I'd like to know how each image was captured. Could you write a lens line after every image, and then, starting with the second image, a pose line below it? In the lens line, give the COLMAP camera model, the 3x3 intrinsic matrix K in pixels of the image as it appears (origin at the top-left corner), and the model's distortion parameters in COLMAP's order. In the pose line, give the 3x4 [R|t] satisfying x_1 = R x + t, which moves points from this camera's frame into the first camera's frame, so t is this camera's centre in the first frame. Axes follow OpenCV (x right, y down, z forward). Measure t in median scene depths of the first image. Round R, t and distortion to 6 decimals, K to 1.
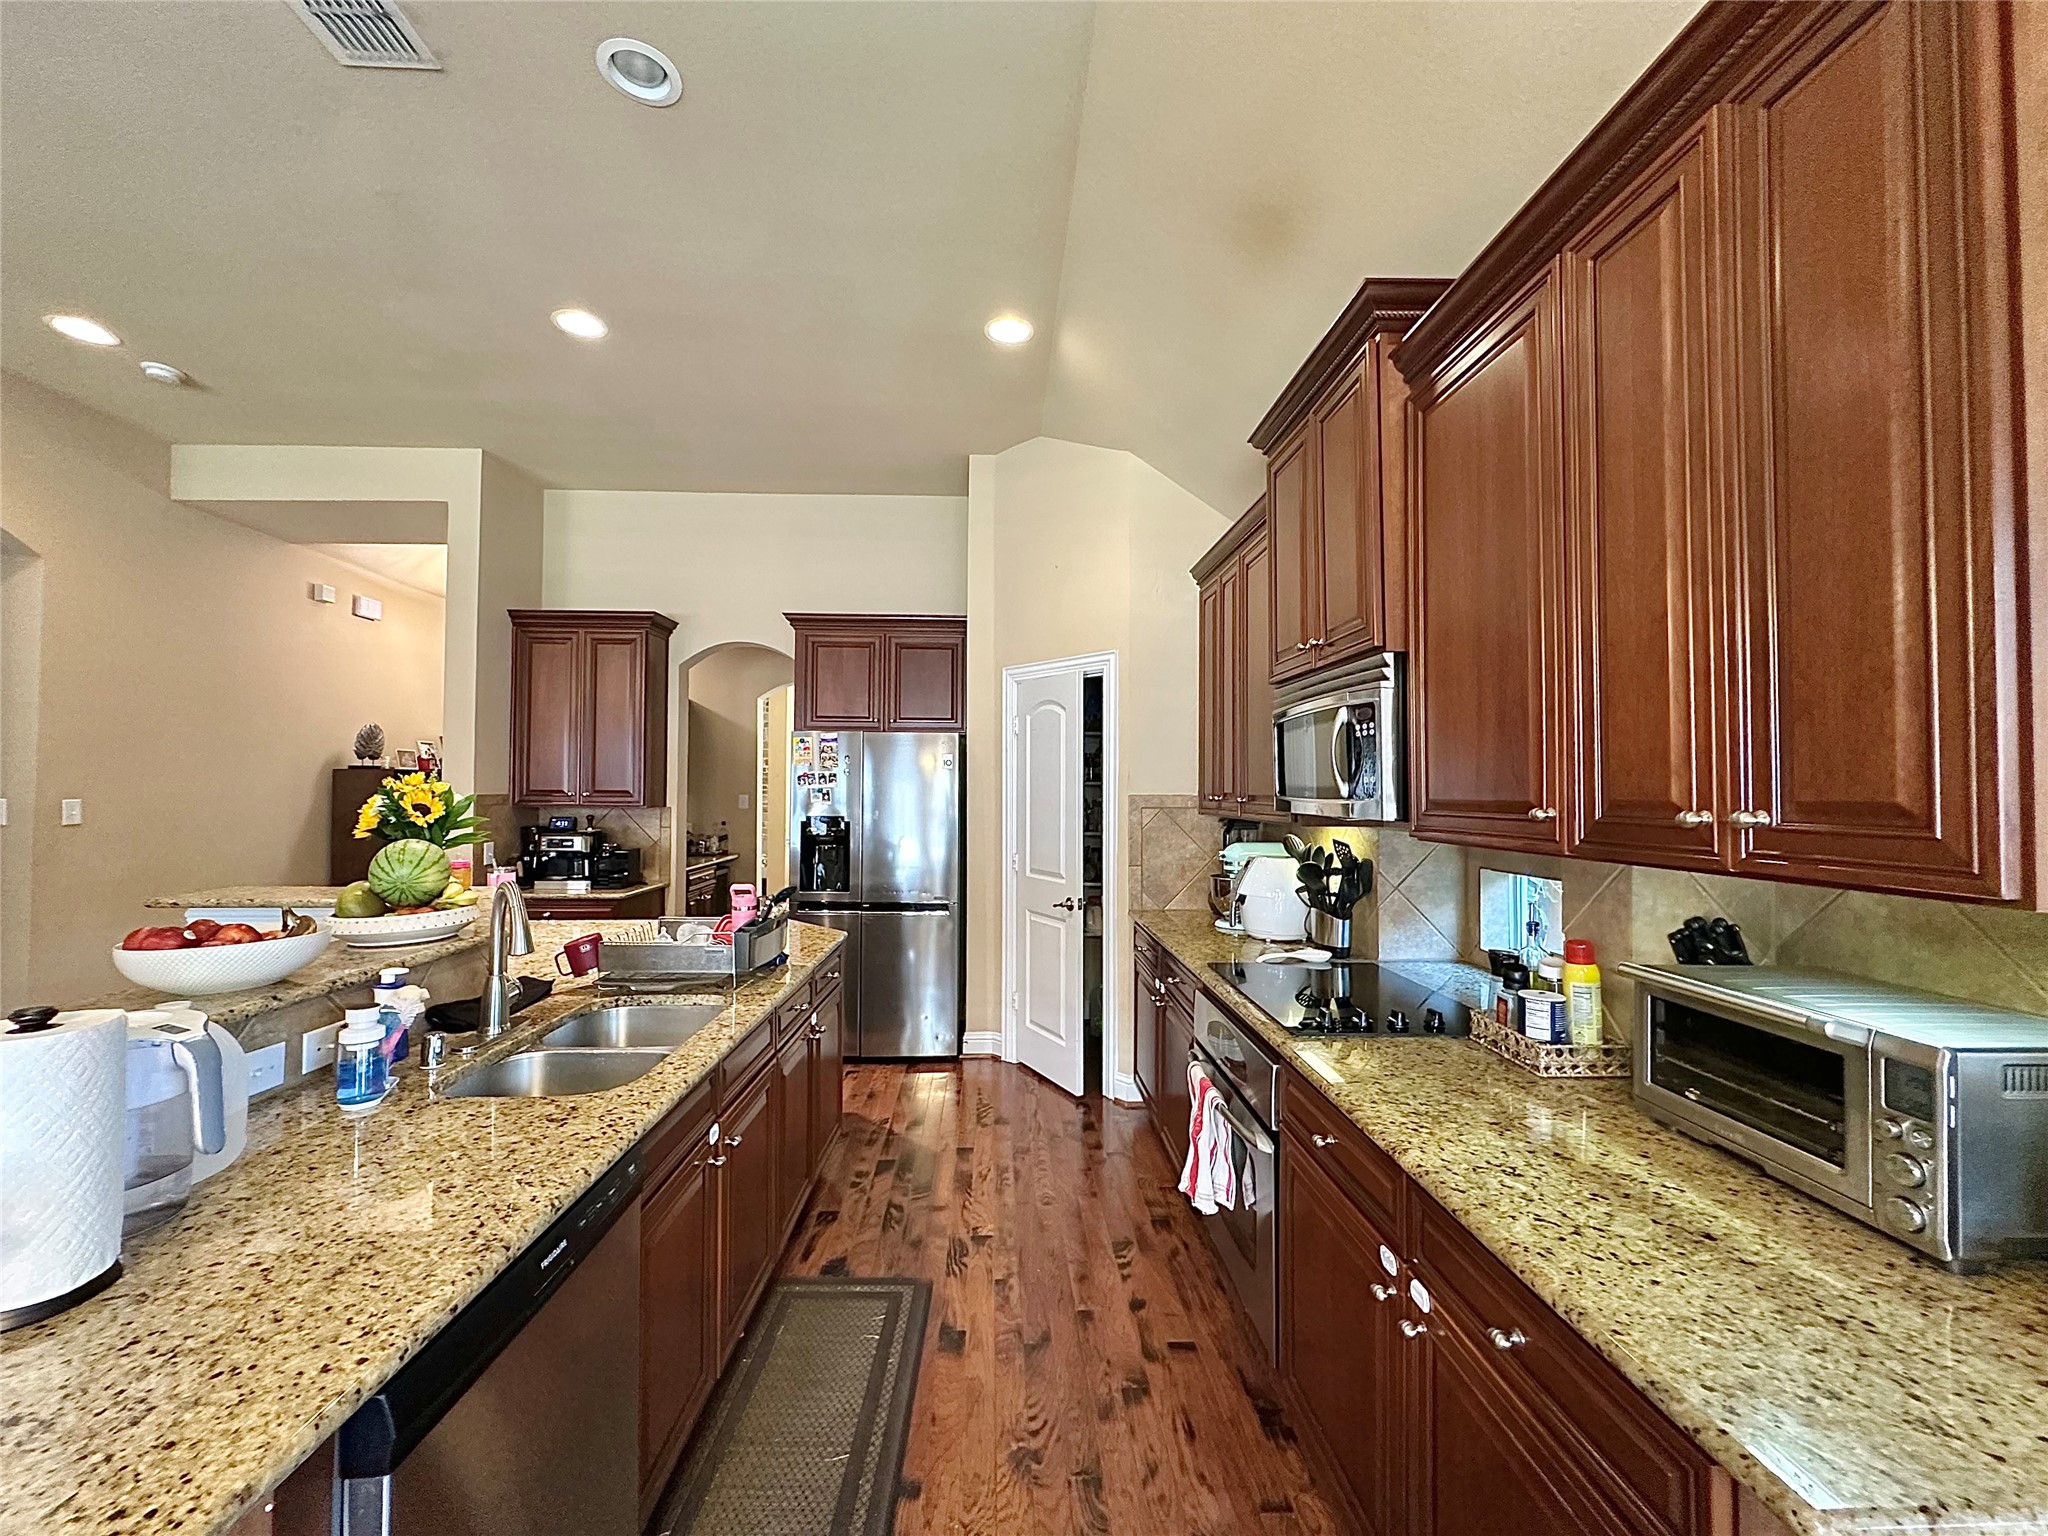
lens RADIAL K [[817.7, 0, 1022.1], [0, 817.7, 769.2], [0, 0, 1]] dist [-0.002048, 0.000134]
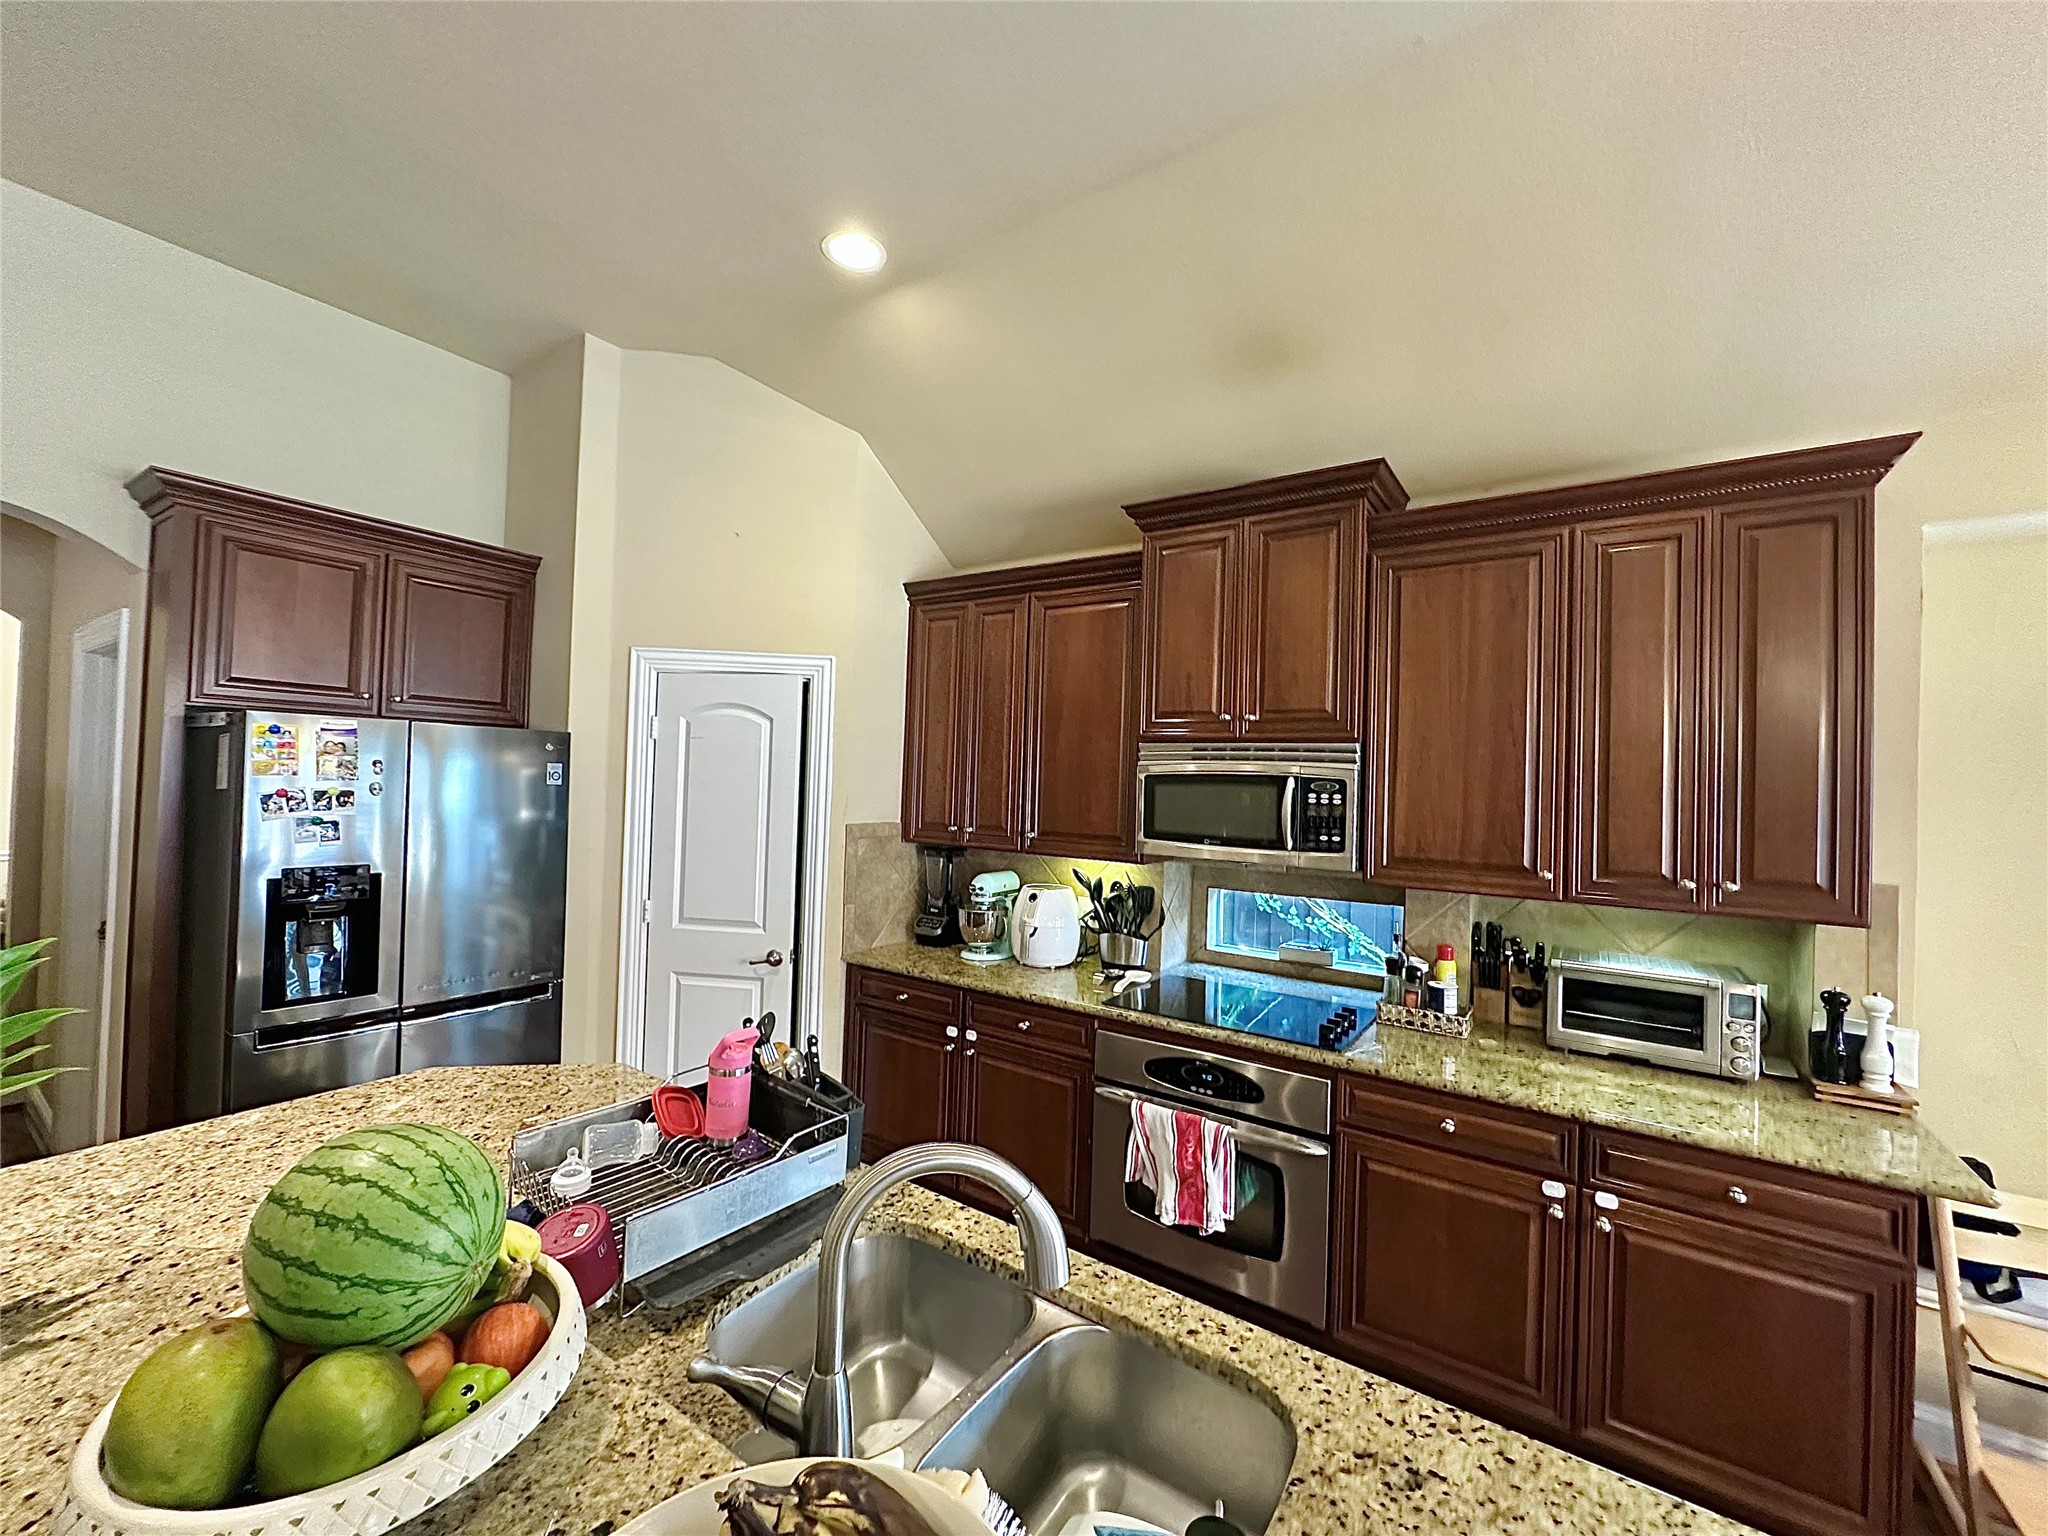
lens RADIAL K [[817.7, 0, 1022.1], [0, 817.7, 769.2], [0, 0, 1]] dist [-0.002048, 0.000134]
pose [[0.595519, 0.027038, 0.802886, -0.467026], [-0.048327, 0.998829, 0.002209, -0.038881], [-0.801886, -0.040117, 0.596129, 0.326939]]
